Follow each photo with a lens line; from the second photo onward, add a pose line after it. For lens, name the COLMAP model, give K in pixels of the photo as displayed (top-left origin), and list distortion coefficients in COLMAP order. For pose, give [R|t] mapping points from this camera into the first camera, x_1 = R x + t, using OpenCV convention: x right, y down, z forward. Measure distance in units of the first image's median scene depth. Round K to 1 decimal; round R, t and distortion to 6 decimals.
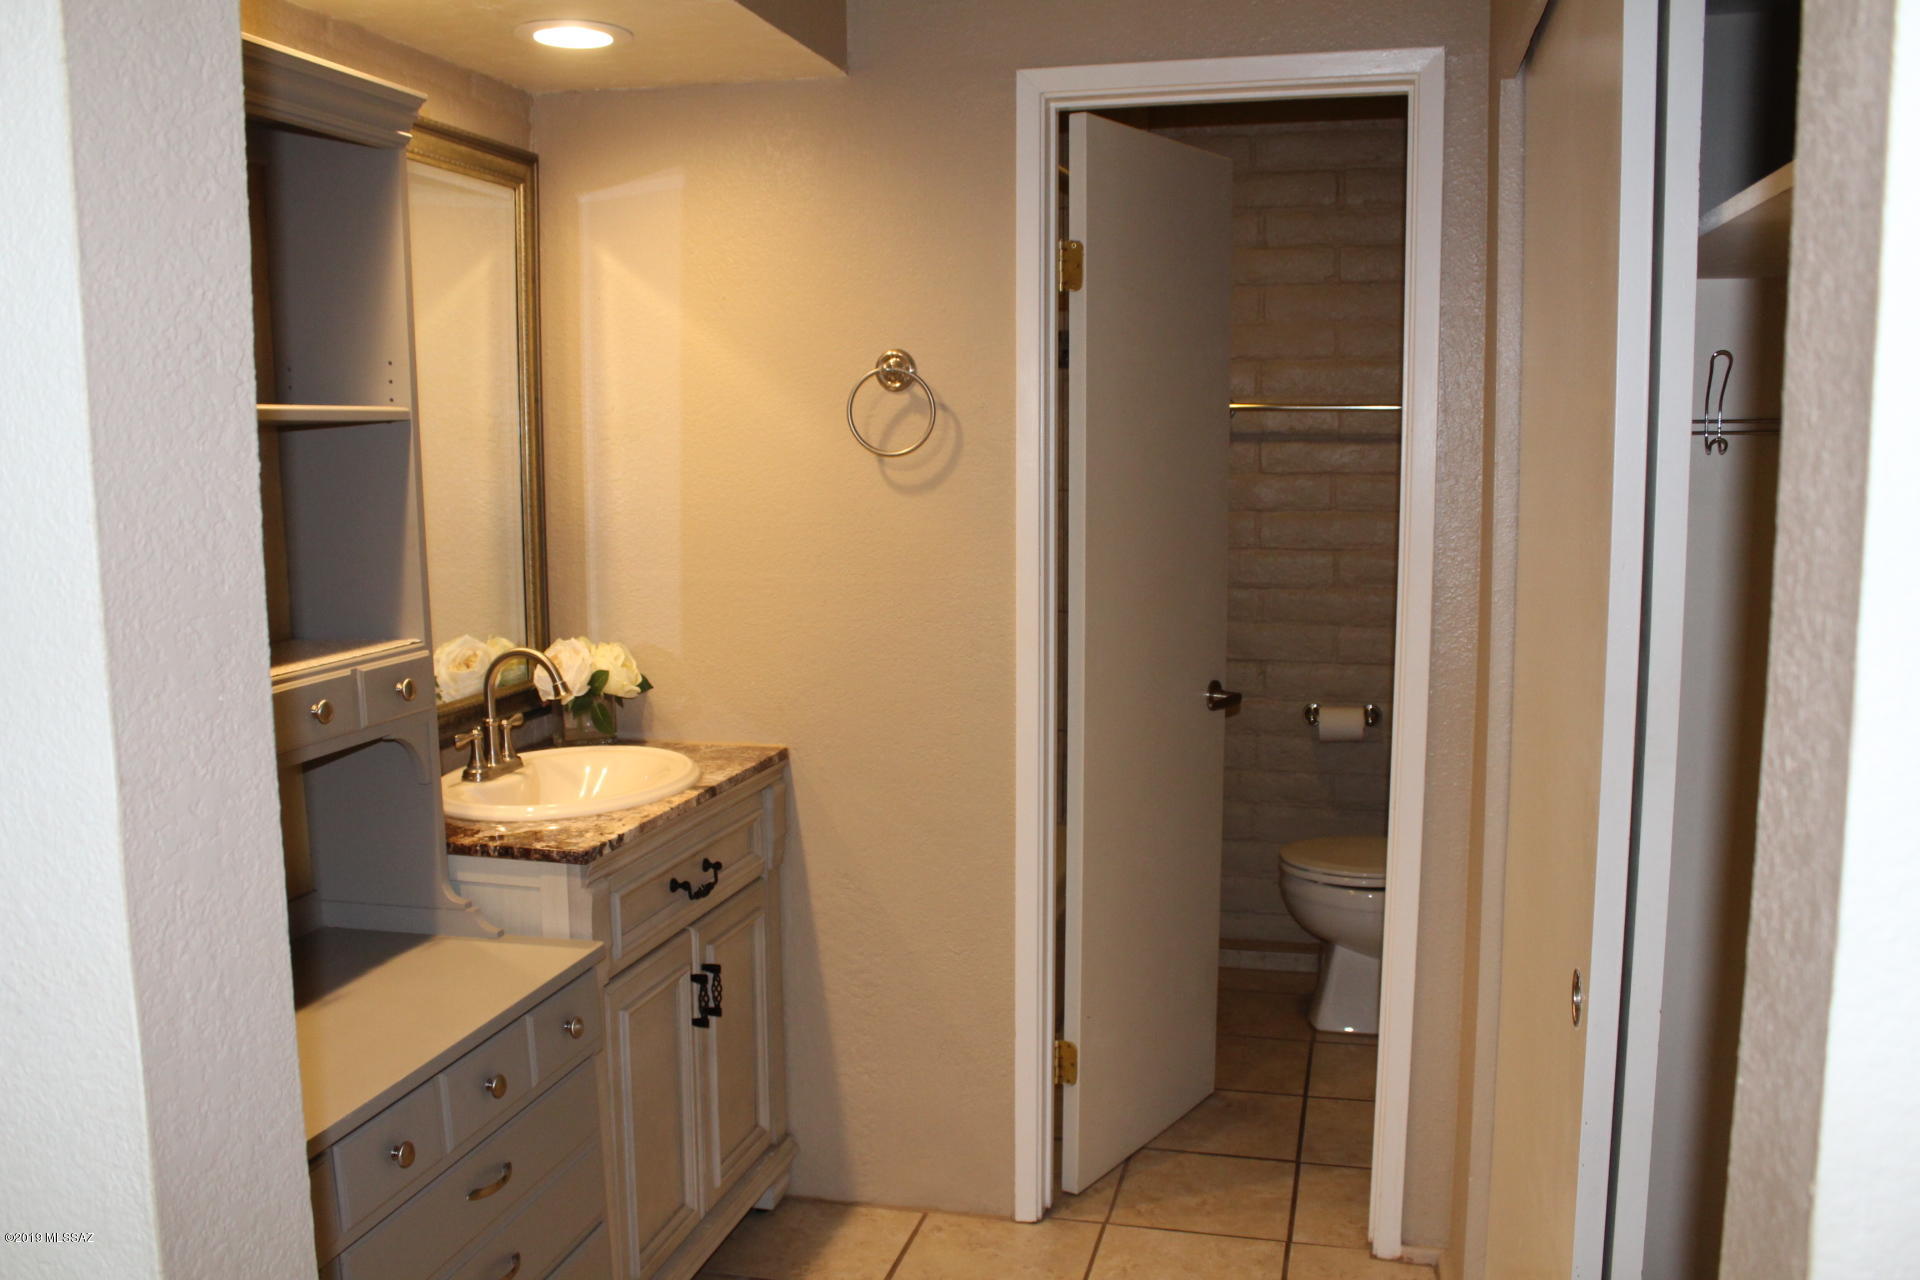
lens RADIAL K [[1602.3, 0, 944.6], [0, 1602.3, 635.2], [0, 0, 1]] dist [-0.153108, 0.126650]
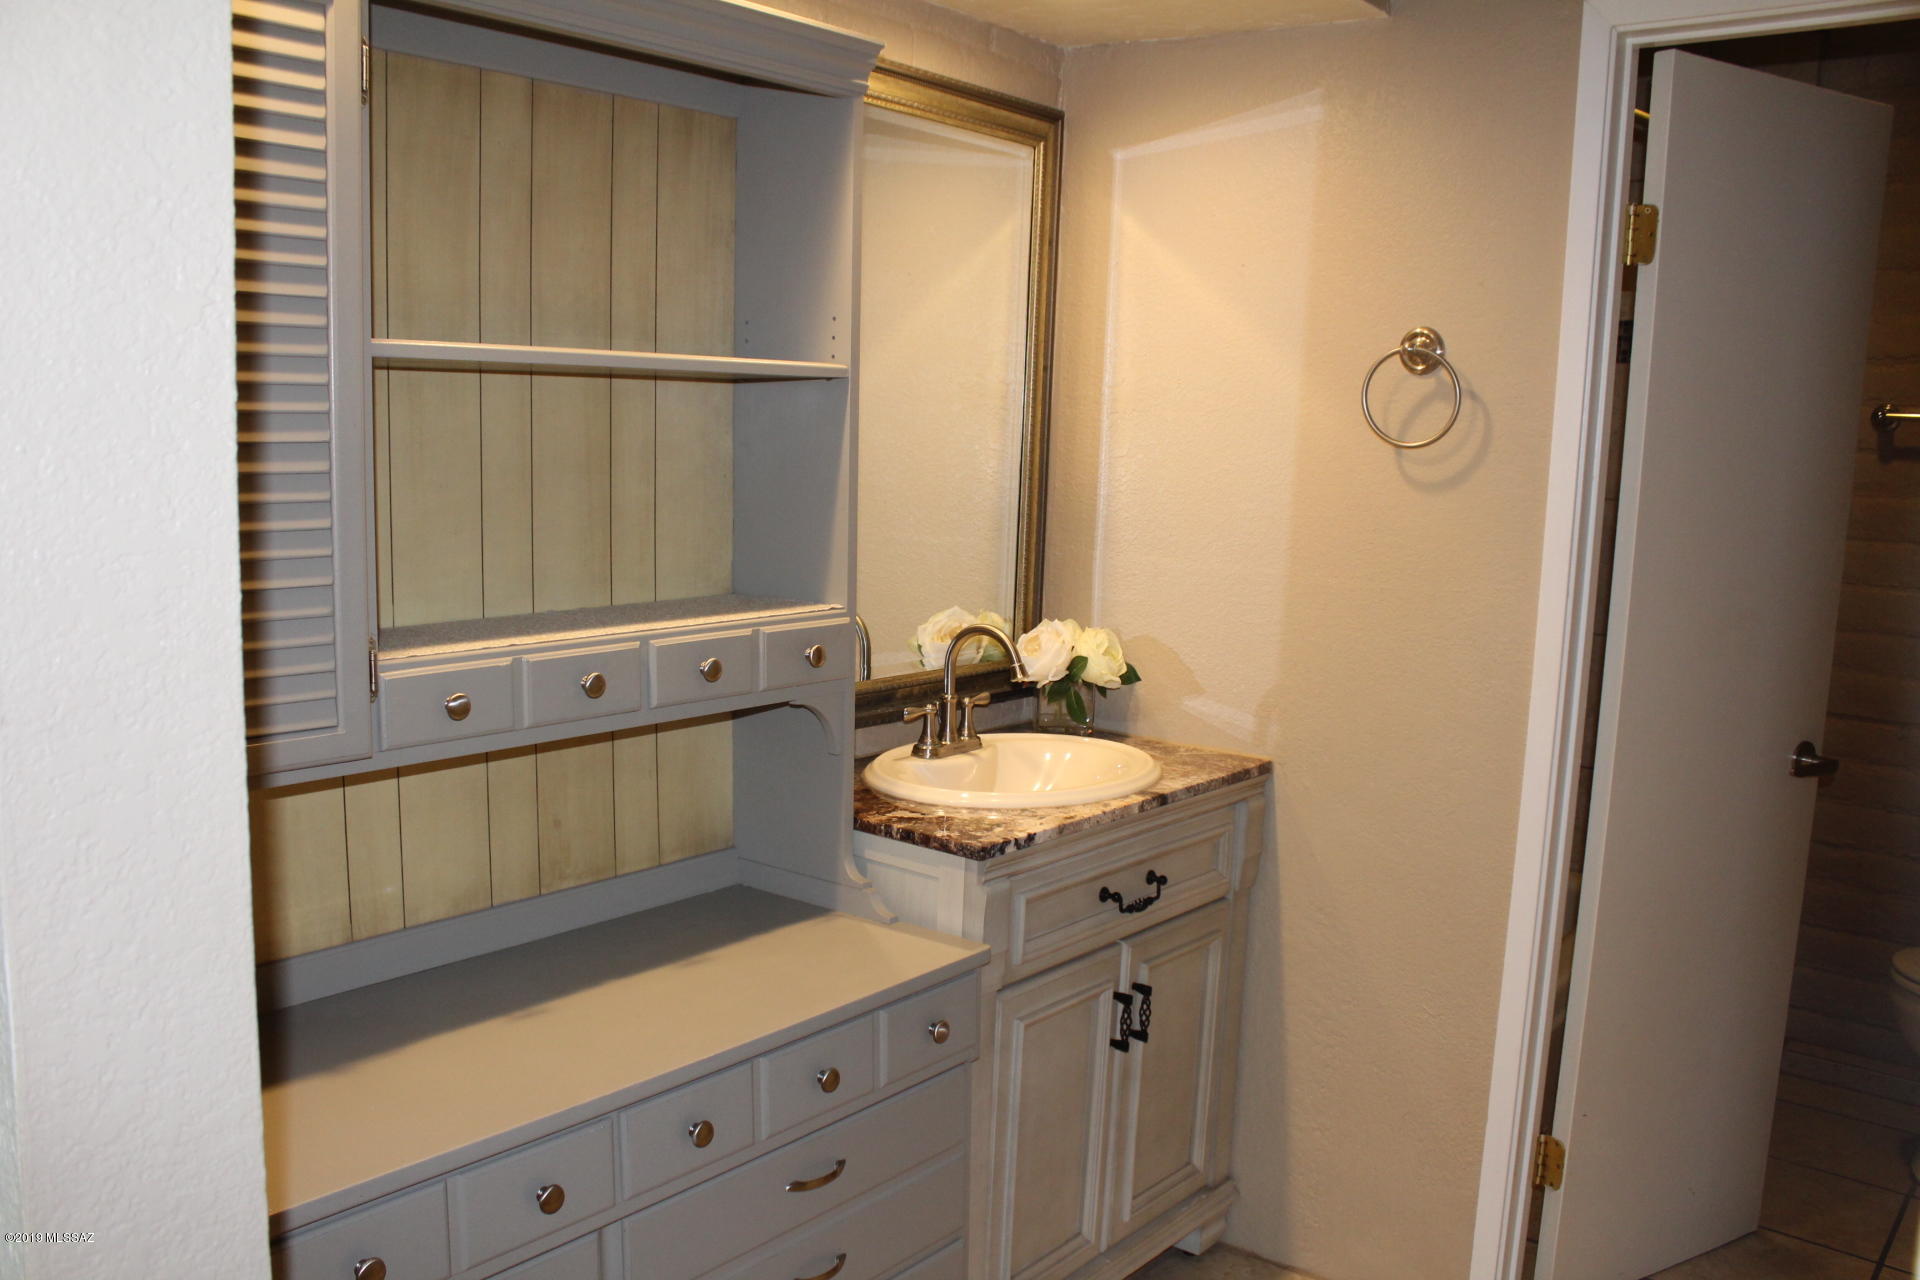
lens RADIAL K [[1602.3, 0, 951.4], [0, 1602.3, 641.6], [0, 0, 1]] dist [-0.153108, 0.126650]
pose [[0.911655, 0.095928, -0.399604, 0.098096], [-0.091226, 0.995353, 0.030821, -0.009428], [0.400704, 0.008356, 0.916169, 0.102362]]
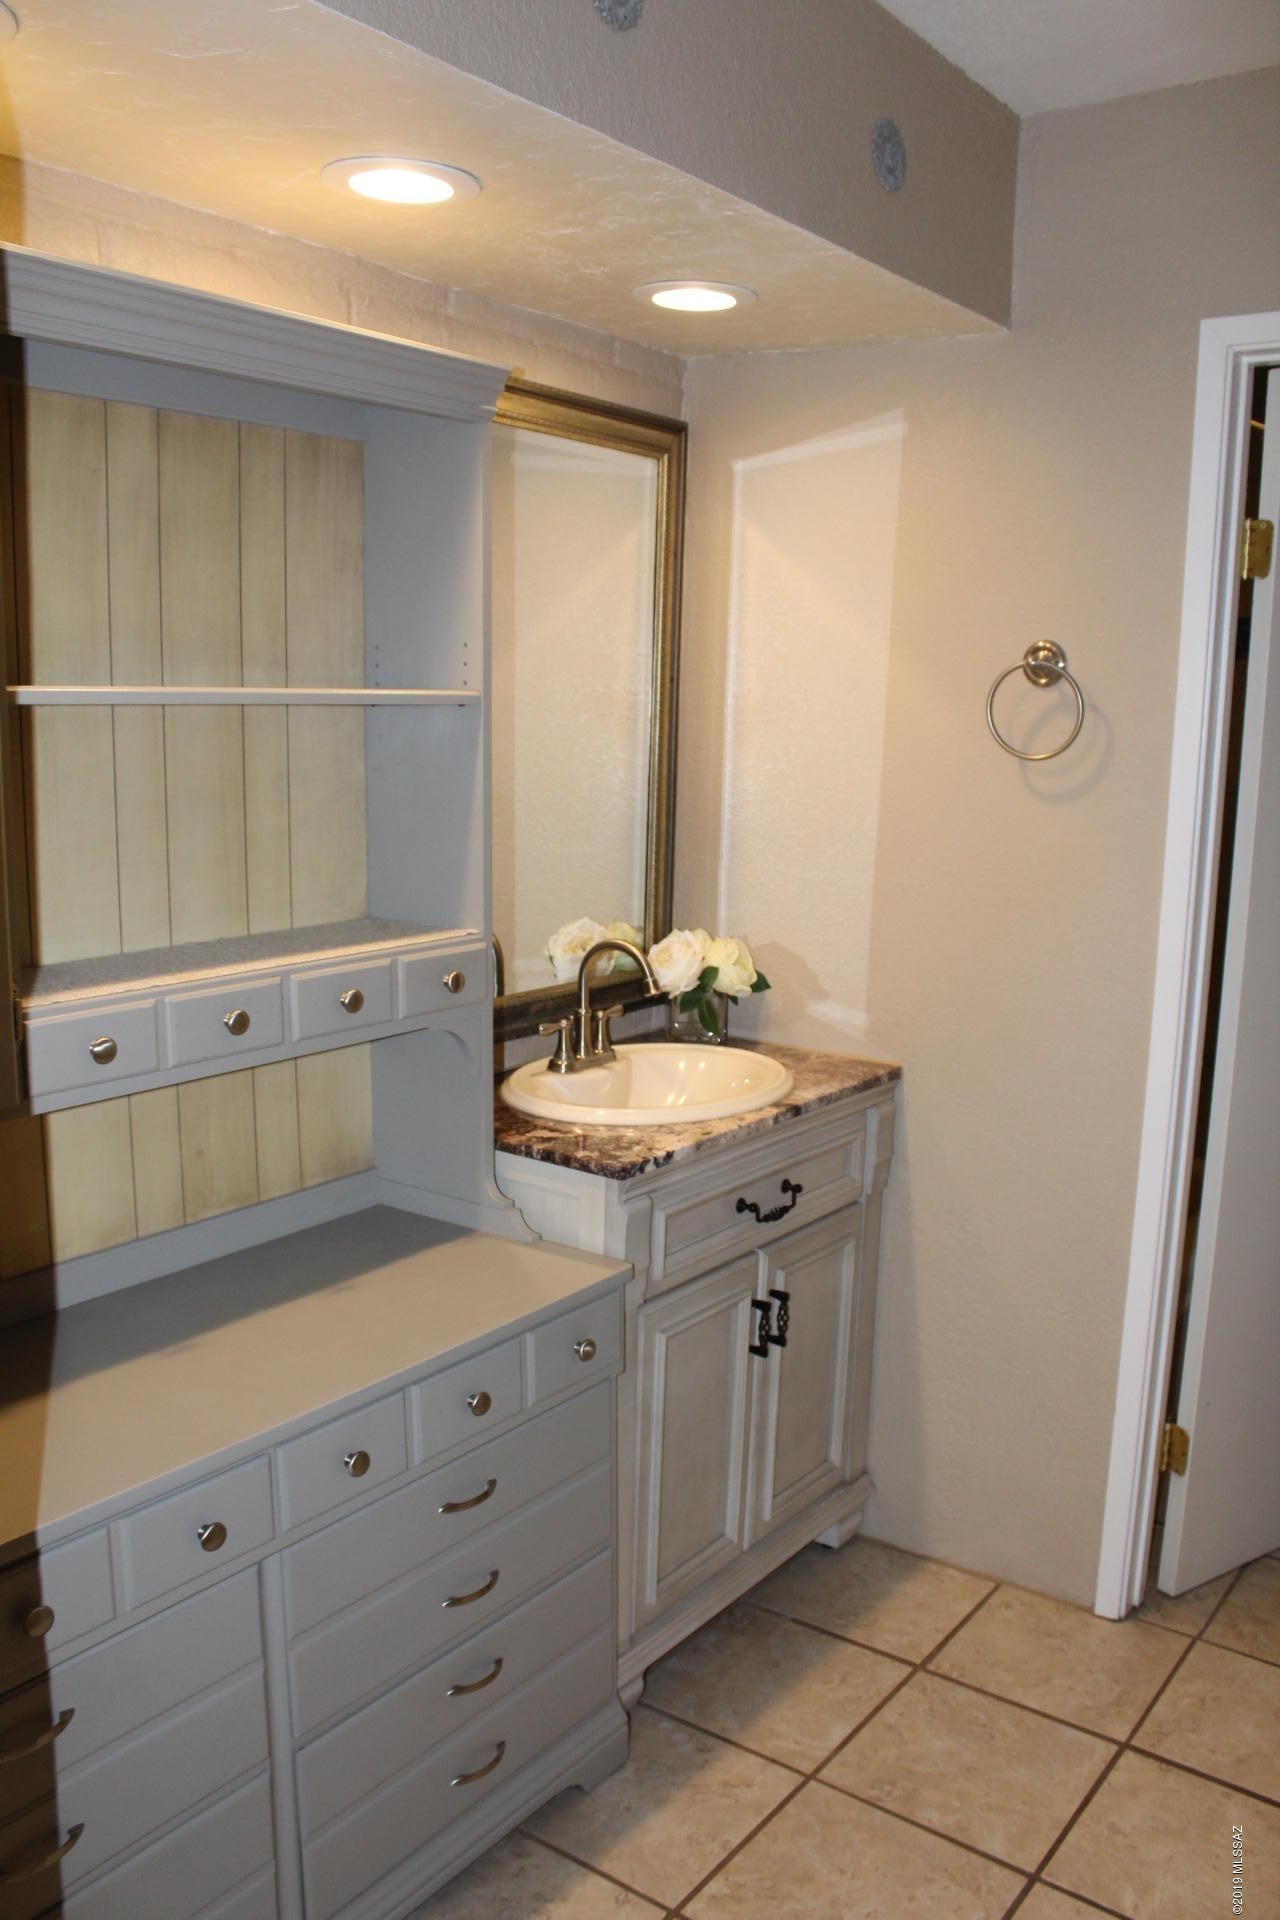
lens RADIAL K [[1602.3, 0, 649.7], [0, 1602.3, 966.2], [0, 0, 1]] dist [-0.153108, 0.126650]
pose [[0.932070, 0.090923, -0.350684, 0.091603], [-0.075483, 0.995489, 0.057480, -0.032182], [0.354328, -0.027105, 0.934728, 0.090239]]
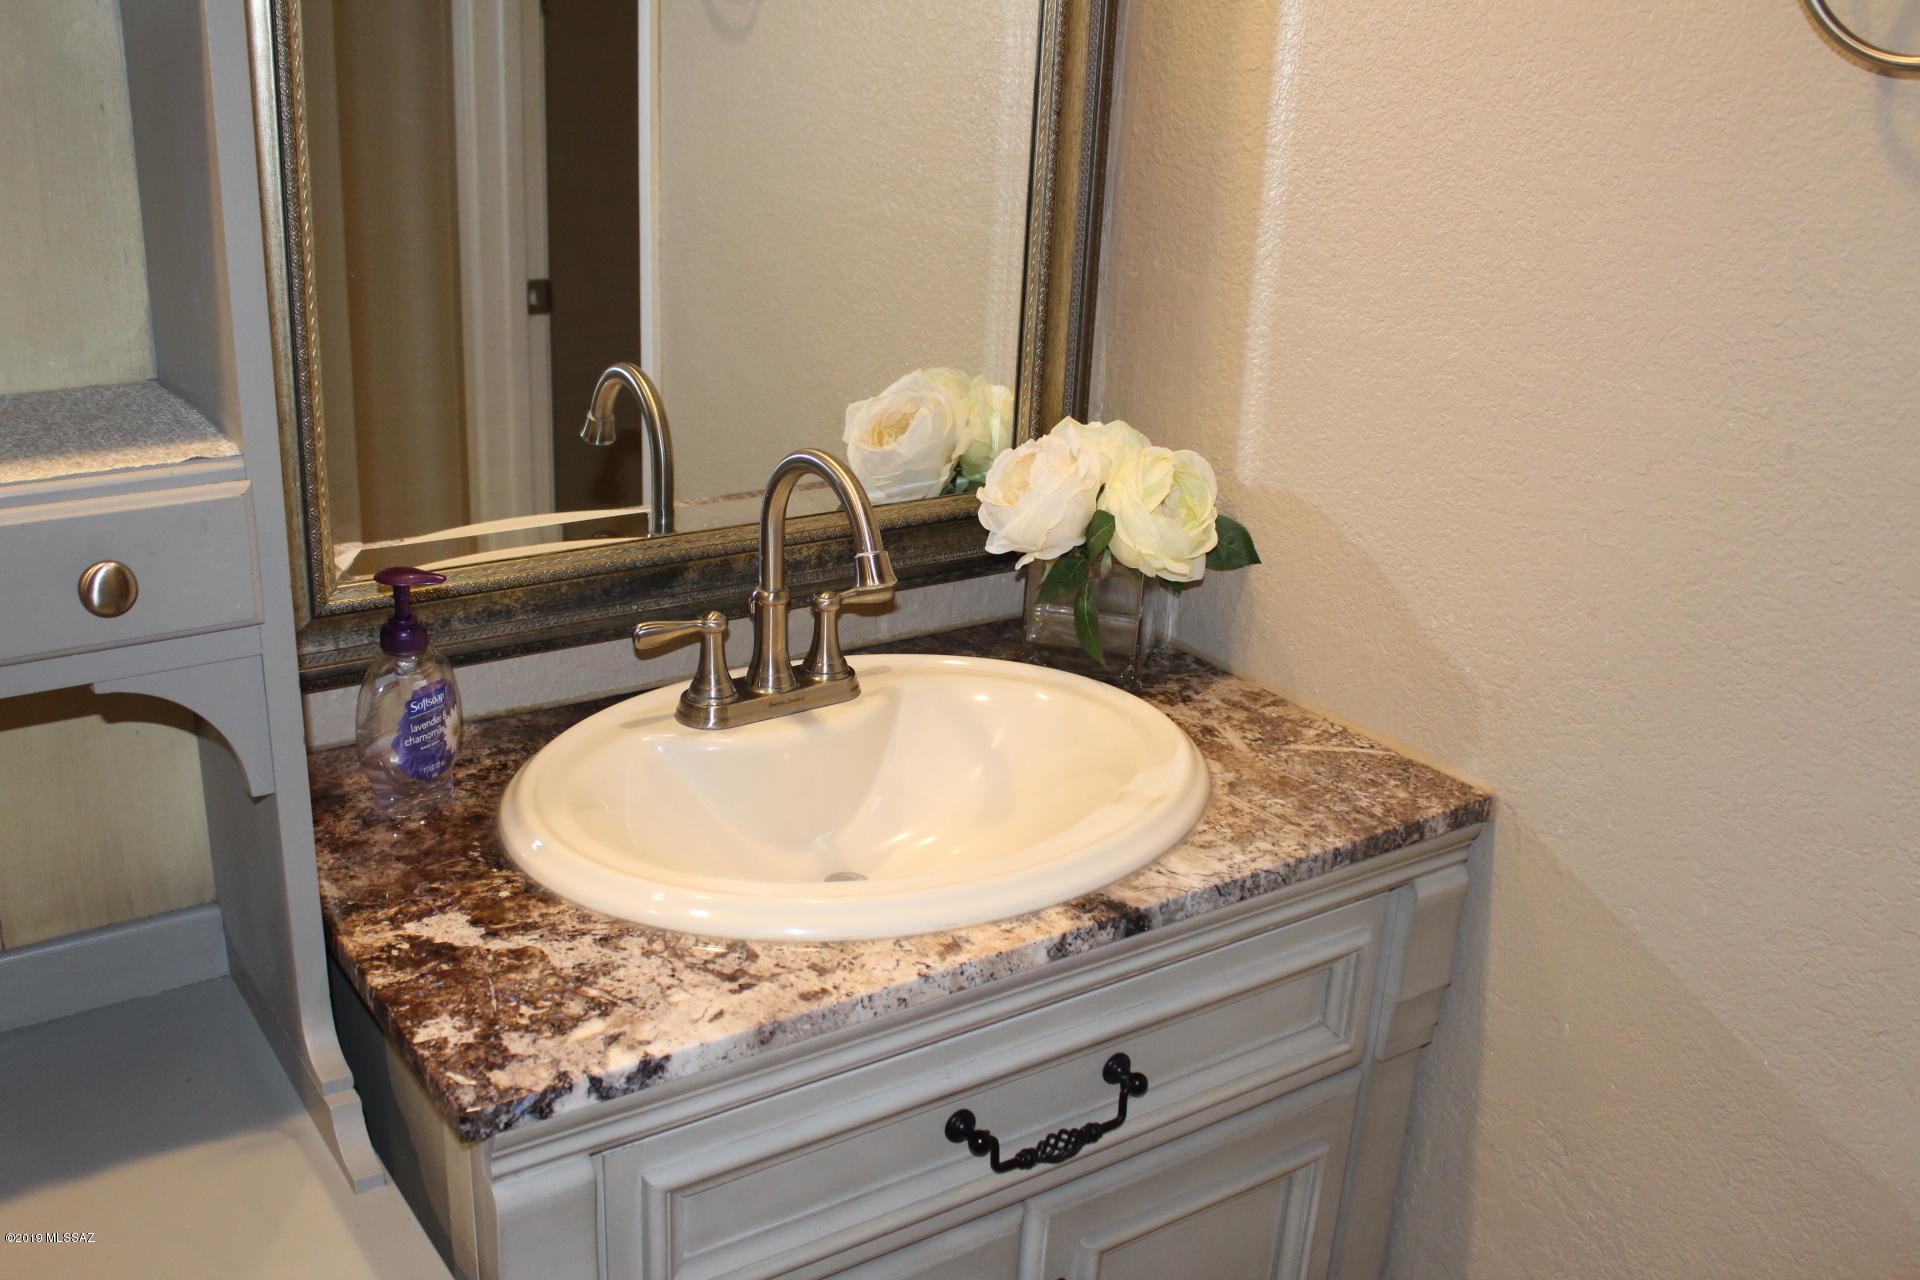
lens RADIAL K [[1809.7, 0, 944.7], [0, 1809.7, 653.7], [0, 0, 1]] dist [-0.094045, 0.000000]
pose [[0.755980, 0.269999, -0.596318, 0.060287], [-0.128409, 0.954441, 0.269358, -0.072369], [0.641877, -0.127056, 0.756208, 0.619571]]
